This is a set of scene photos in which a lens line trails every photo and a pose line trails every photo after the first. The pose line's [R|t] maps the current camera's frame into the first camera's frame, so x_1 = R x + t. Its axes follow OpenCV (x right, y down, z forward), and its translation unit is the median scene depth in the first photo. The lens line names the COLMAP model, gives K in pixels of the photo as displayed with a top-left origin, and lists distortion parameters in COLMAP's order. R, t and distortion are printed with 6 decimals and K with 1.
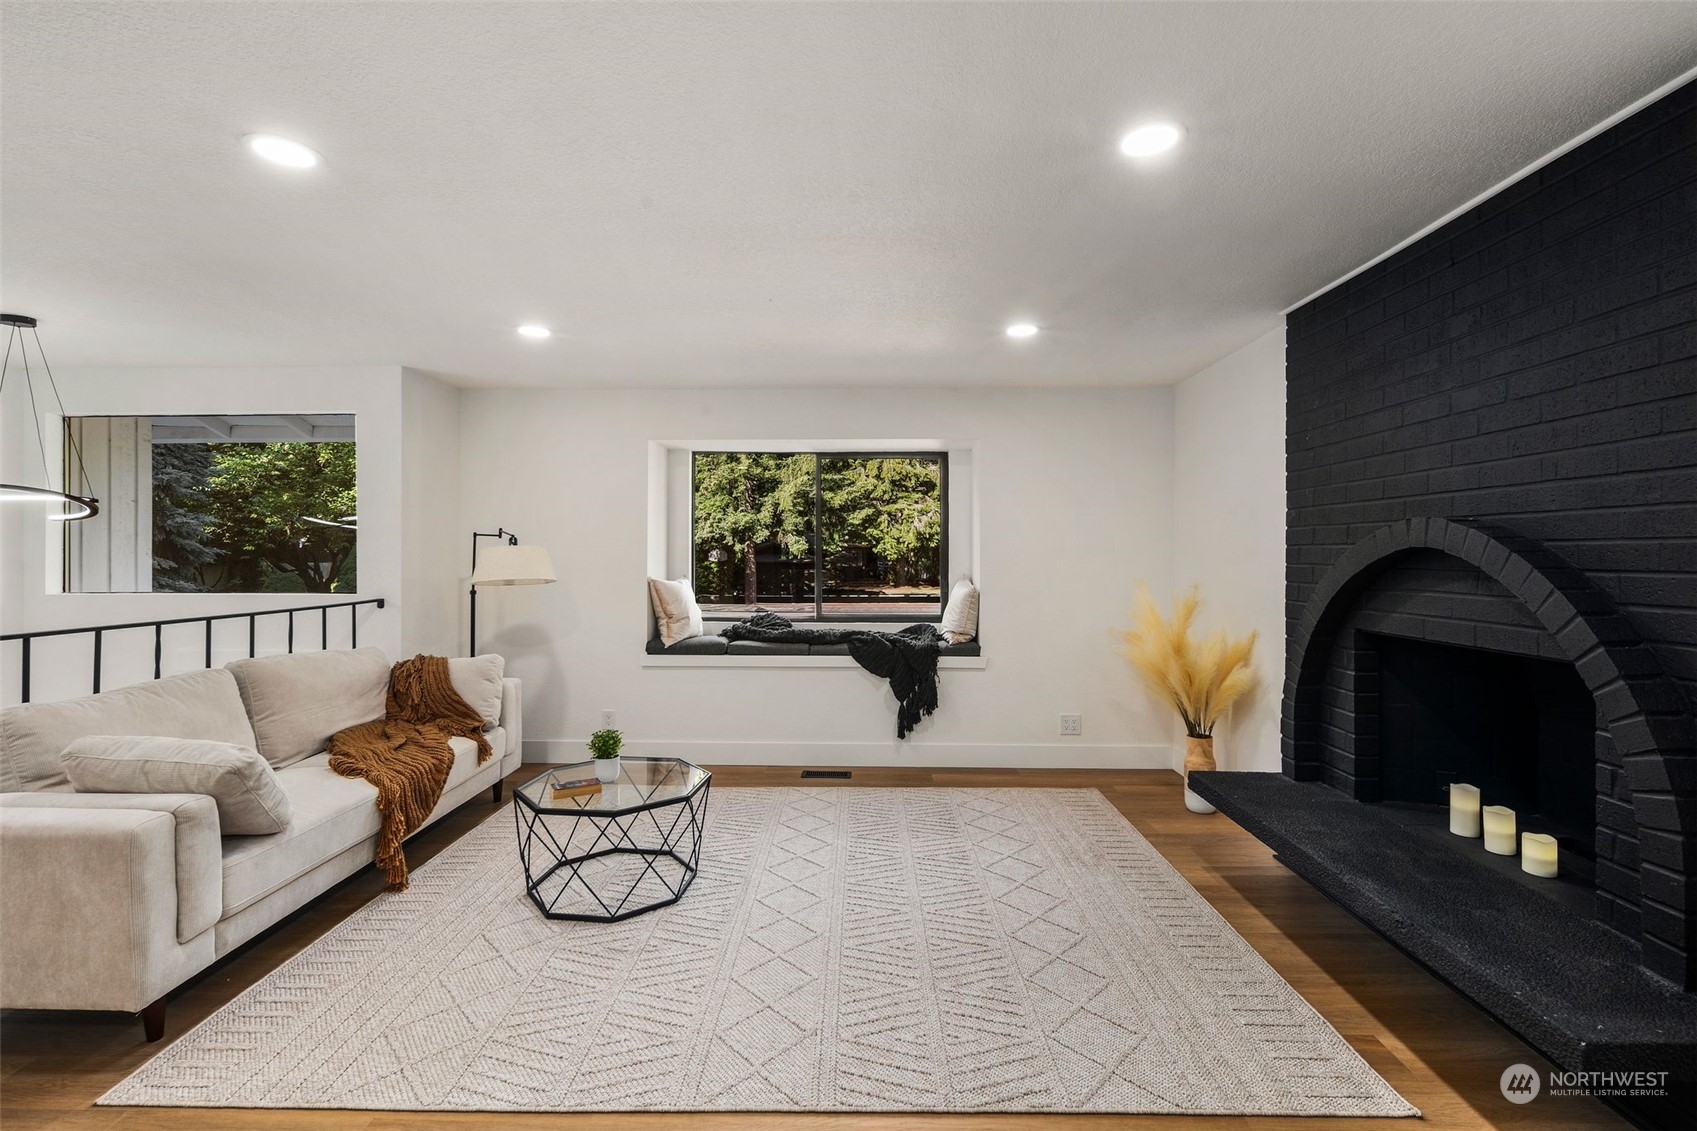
lens RADIAL K [[741.4, 0, 850.1], [0, 741.4, 553.8], [0, 0, 1]] dist [0.001342, -0.000414]
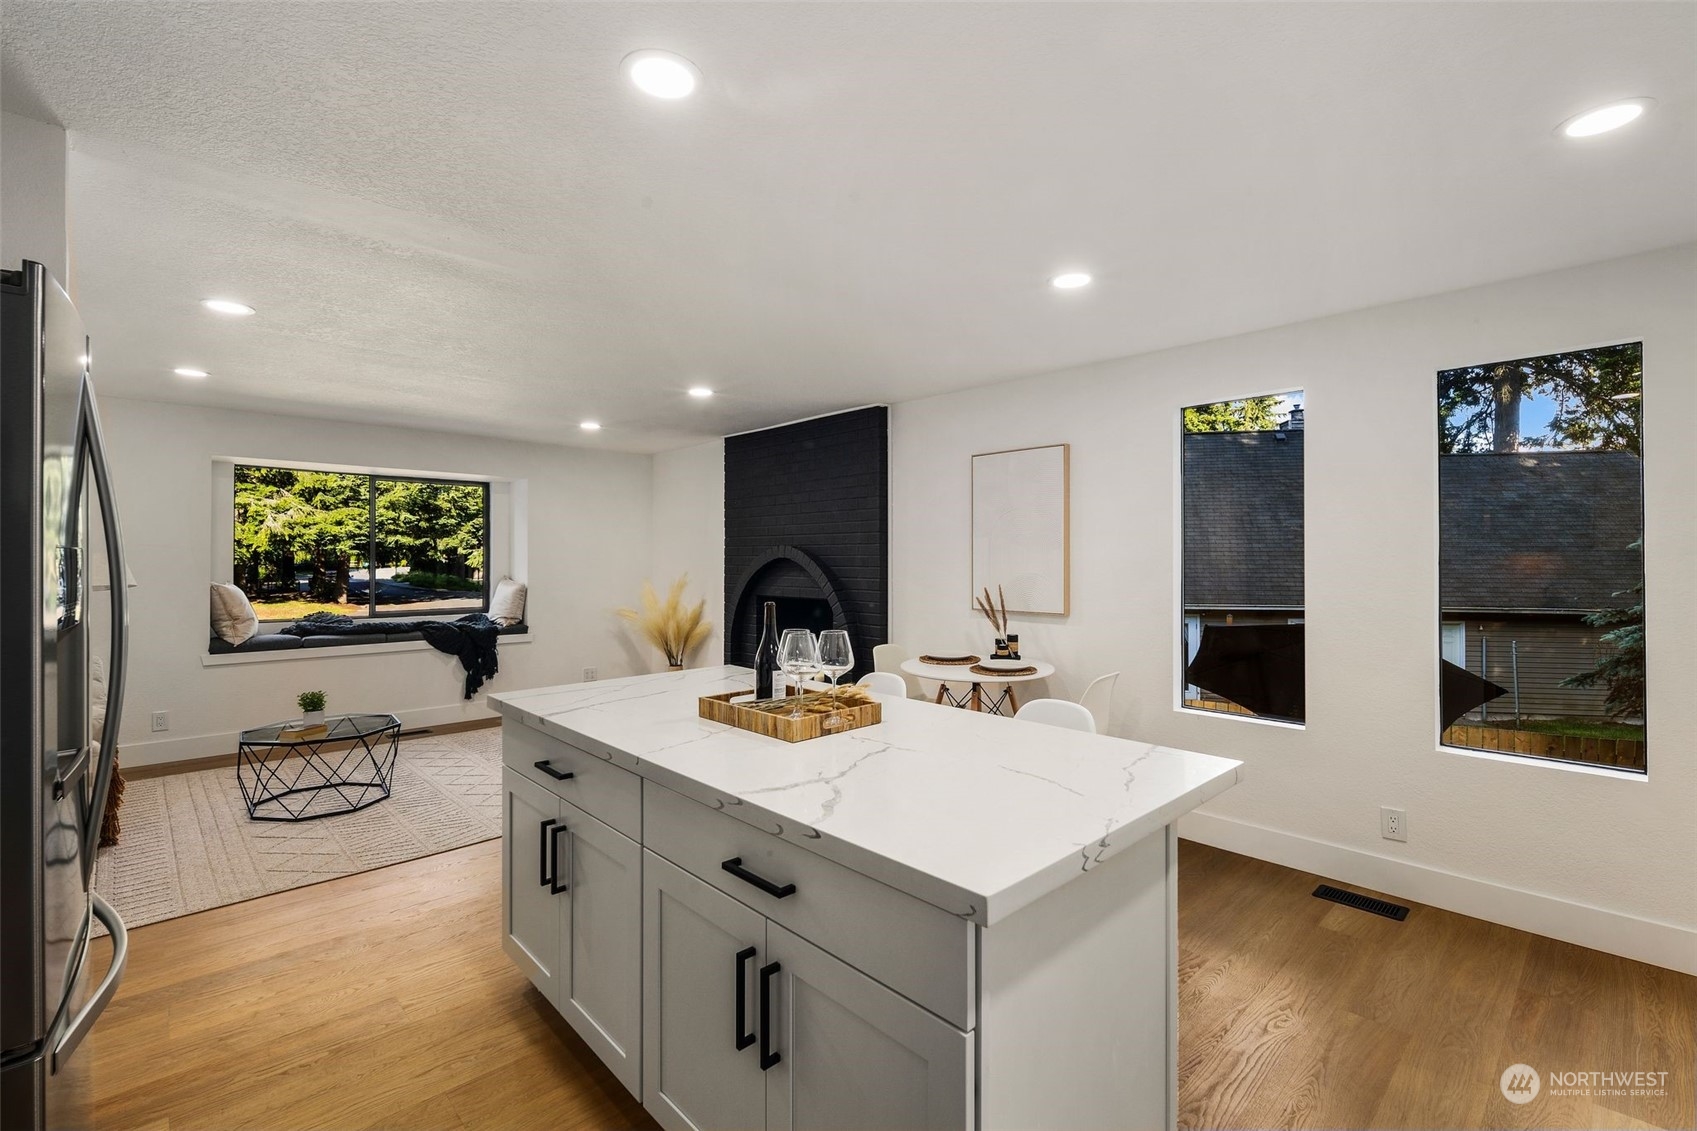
lens RADIAL K [[741.4, 0, 850.1], [0, 741.4, 553.8], [0, 0, 1]] dist [0.001342, -0.000414]
pose [[0.709821, 0.004638, 0.704367, -0.383831], [0.000655, 0.999974, -0.007244, -0.001778], [-0.704382, 0.005603, 0.709799, -0.429452]]
